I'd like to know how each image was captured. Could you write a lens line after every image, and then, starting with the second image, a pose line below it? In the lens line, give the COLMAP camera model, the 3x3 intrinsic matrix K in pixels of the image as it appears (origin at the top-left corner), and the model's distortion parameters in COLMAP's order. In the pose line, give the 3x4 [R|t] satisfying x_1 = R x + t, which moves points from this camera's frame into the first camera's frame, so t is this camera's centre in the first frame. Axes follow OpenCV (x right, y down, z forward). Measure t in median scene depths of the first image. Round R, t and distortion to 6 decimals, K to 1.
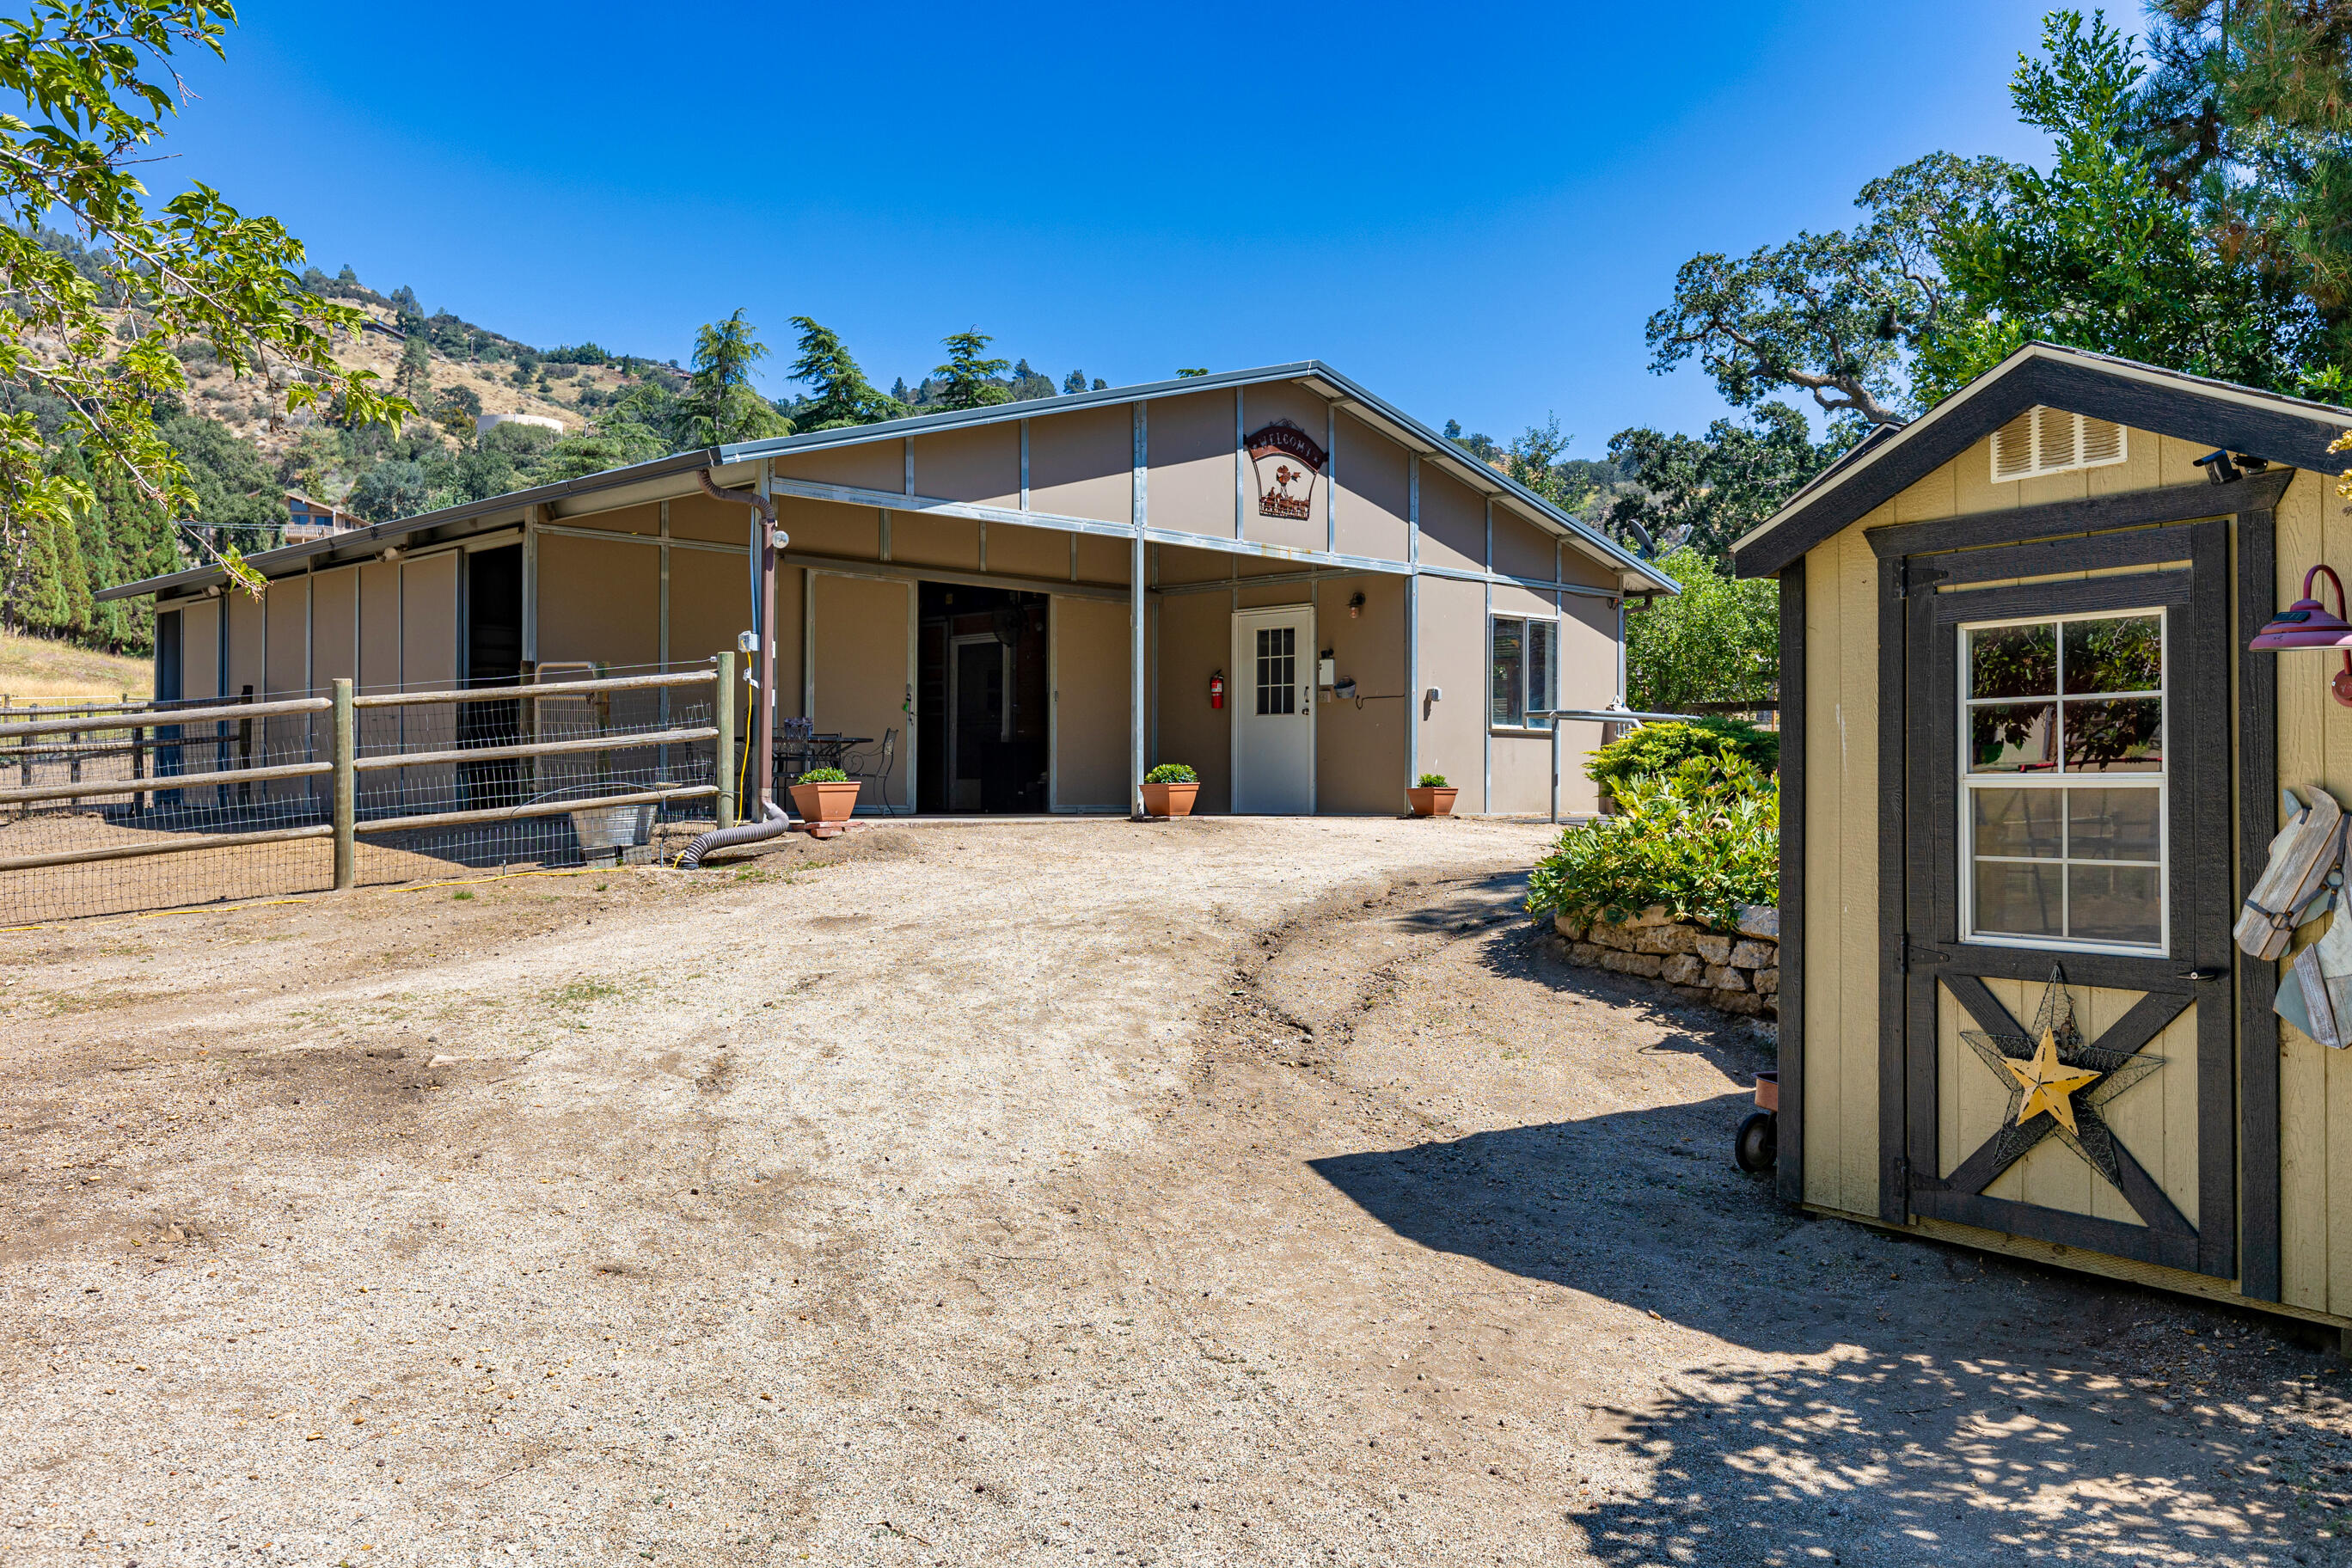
lens RADIAL K [[1904.1, 0, 1192.3], [0, 1904.1, 787.9], [0, 0, 1]] dist [-0.001969, -0.002559]
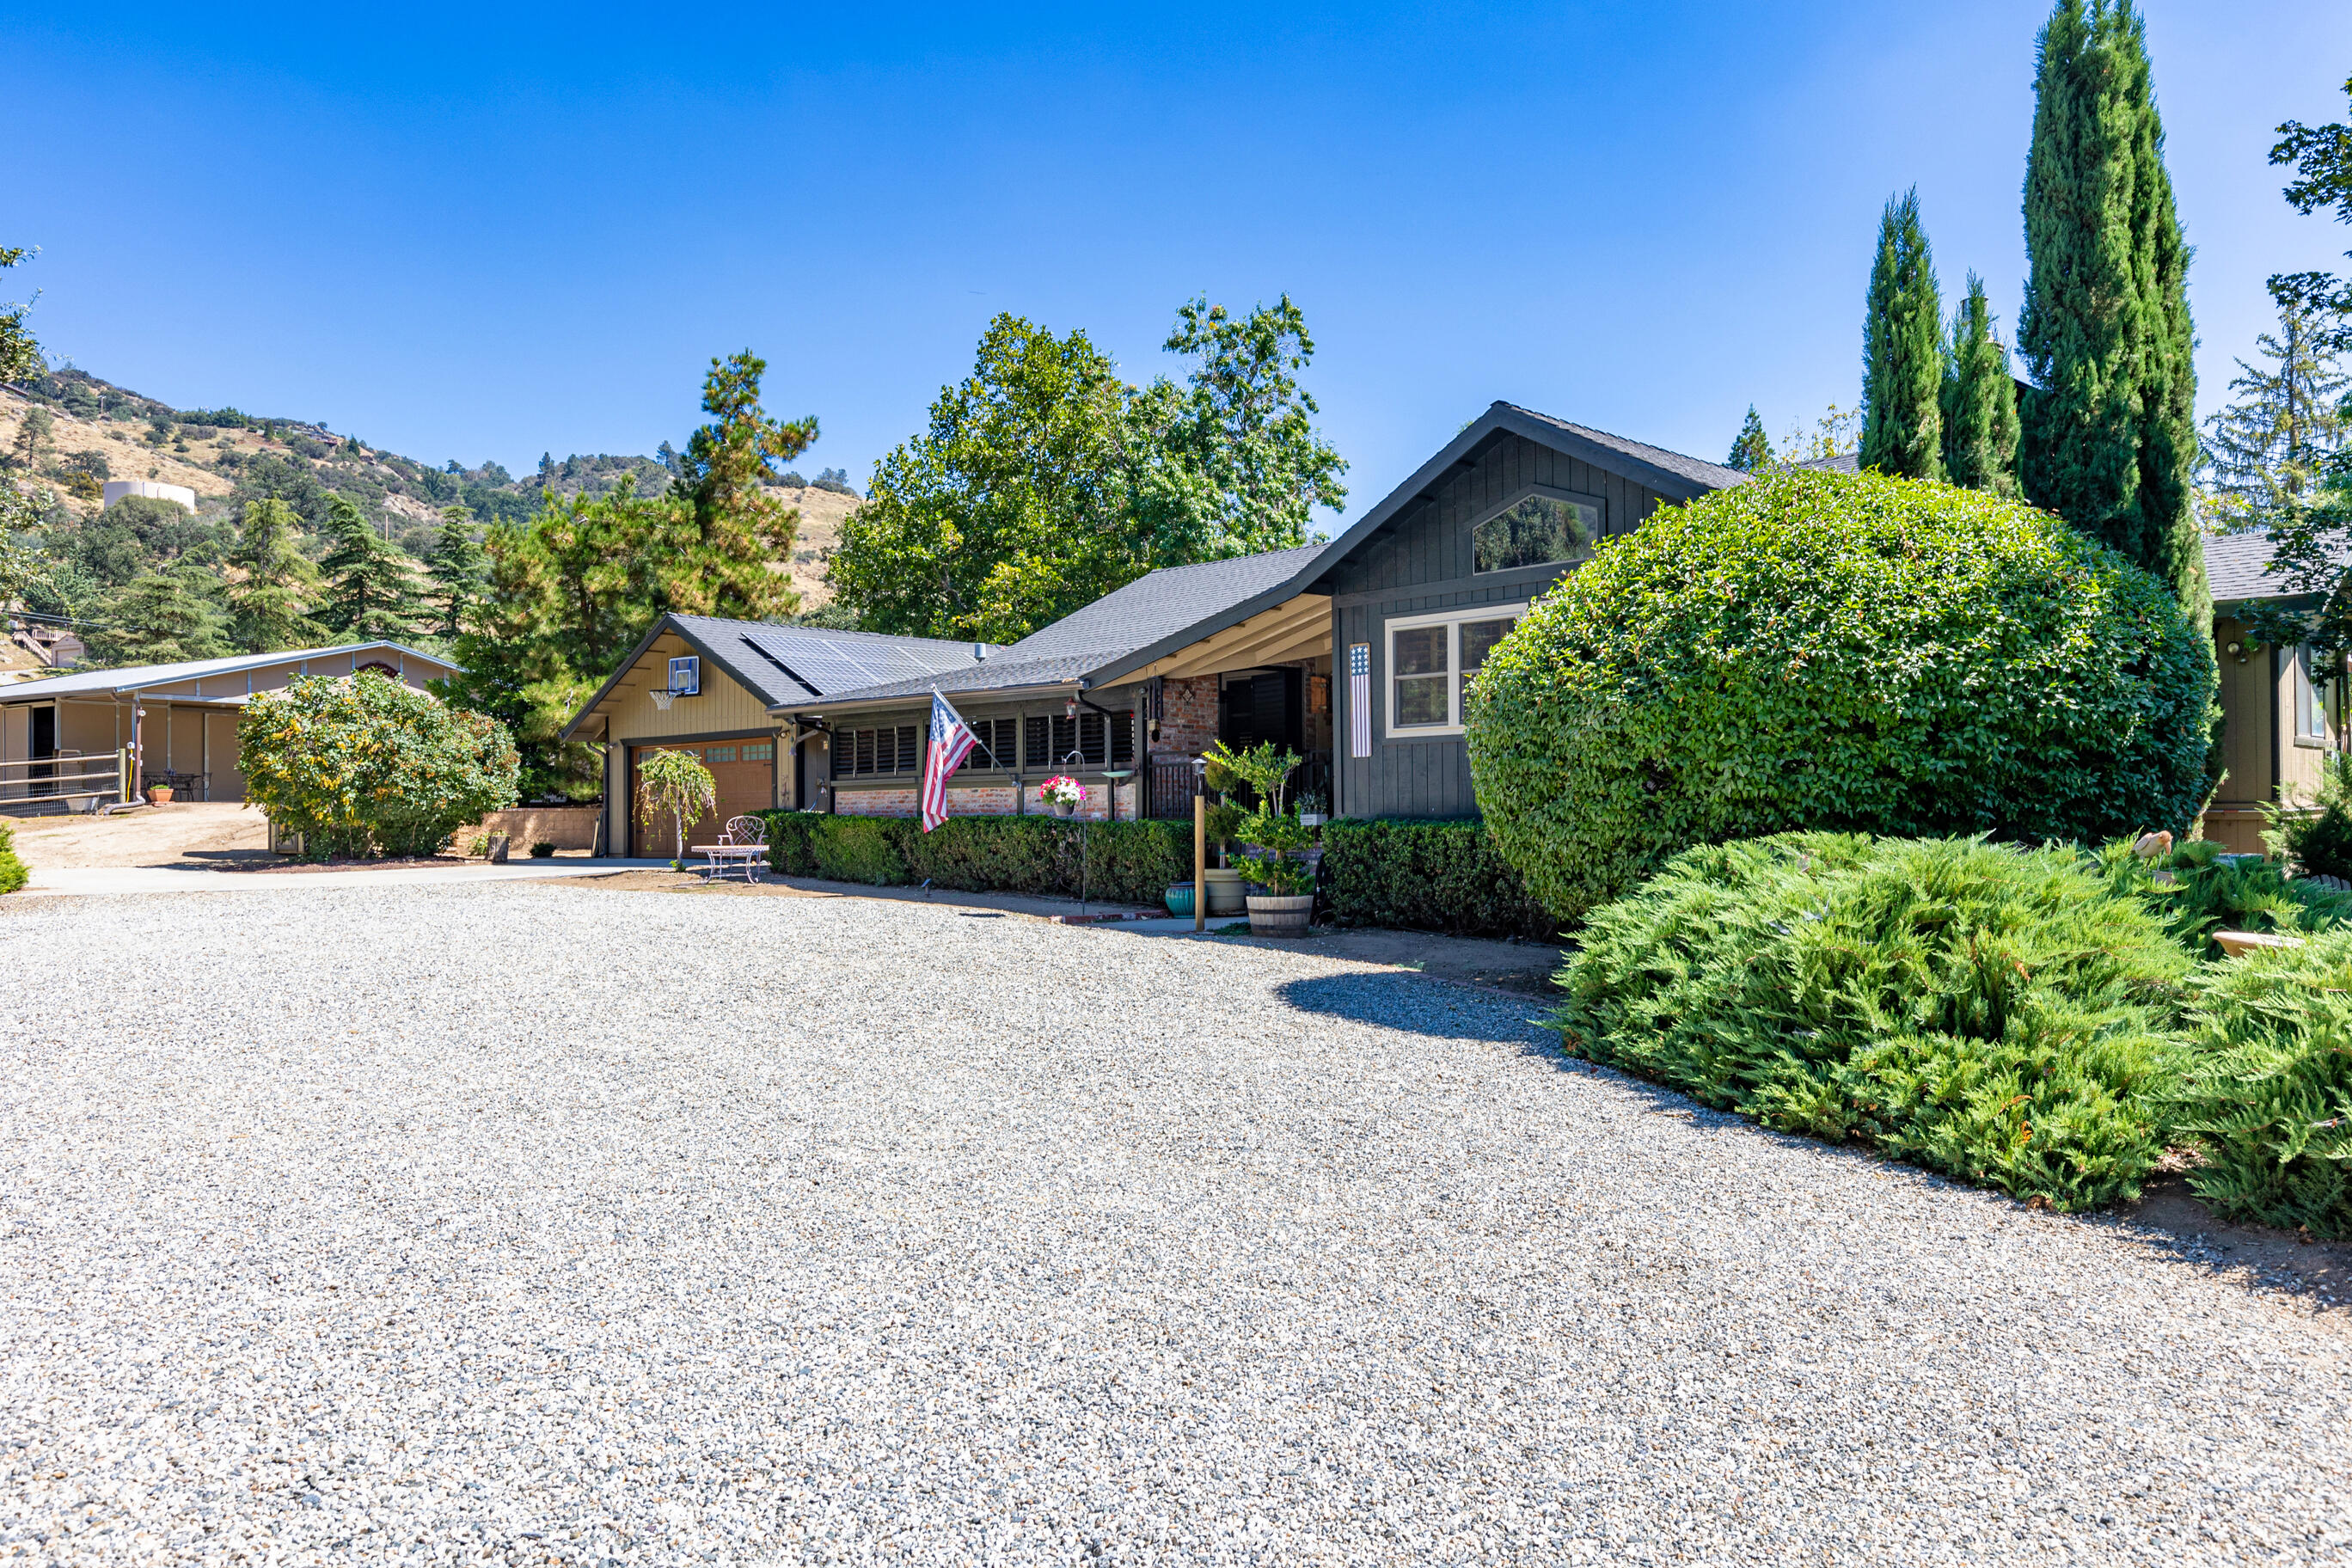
lens RADIAL K [[1606.0, 0, 1187.1], [0, 1606.0, 772.3], [0, 0, 1]] dist [0.036443, 0.001724]
pose [[0.974906, -0.005667, 0.222547, 0.668570], [0.011400, 0.999635, -0.024486, 0.041721], [-0.222327, 0.026409, 0.974615, -1.554786]]
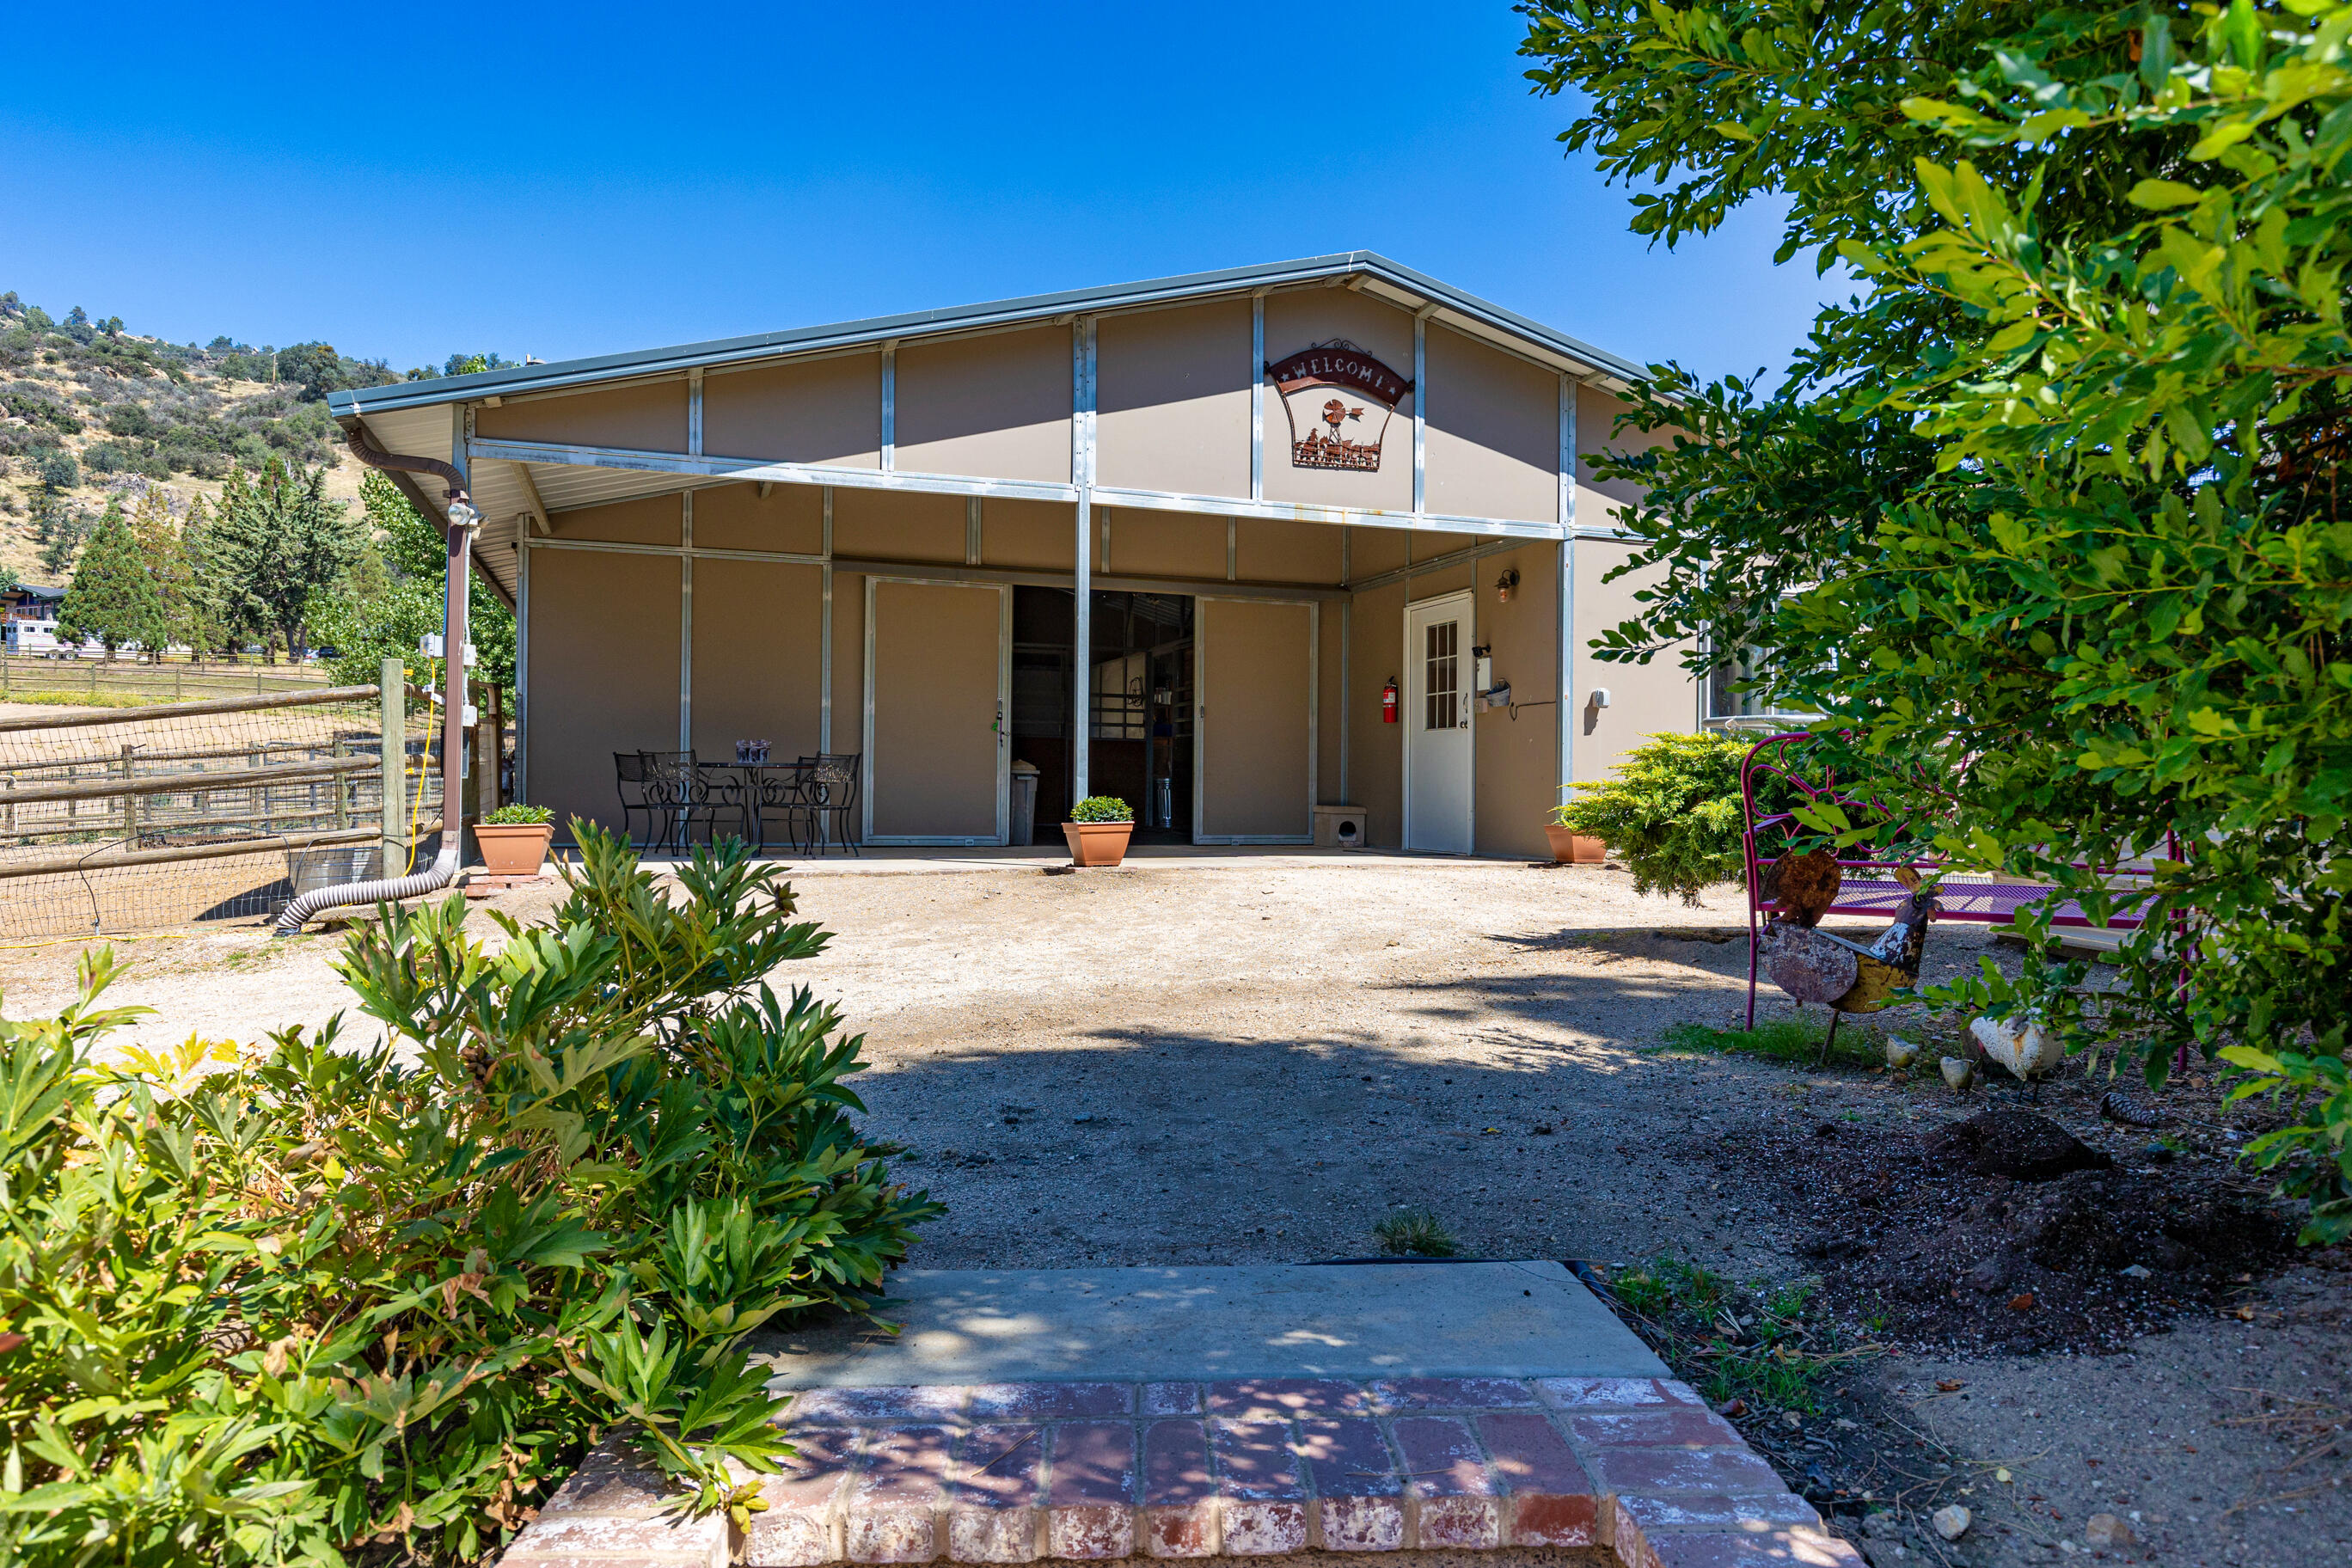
lens RADIAL K [[1474.9, 0, 1198.0], [0, 1474.9, 777.3], [0, 0, 1]] dist [0.028820, 0.003926]
pose [[0.907950, -0.001703, -0.419076, 0.239401], [-0.003160, 0.999935, -0.010910, -0.012204], [0.419067, 0.011230, 0.907886, 0.433705]]
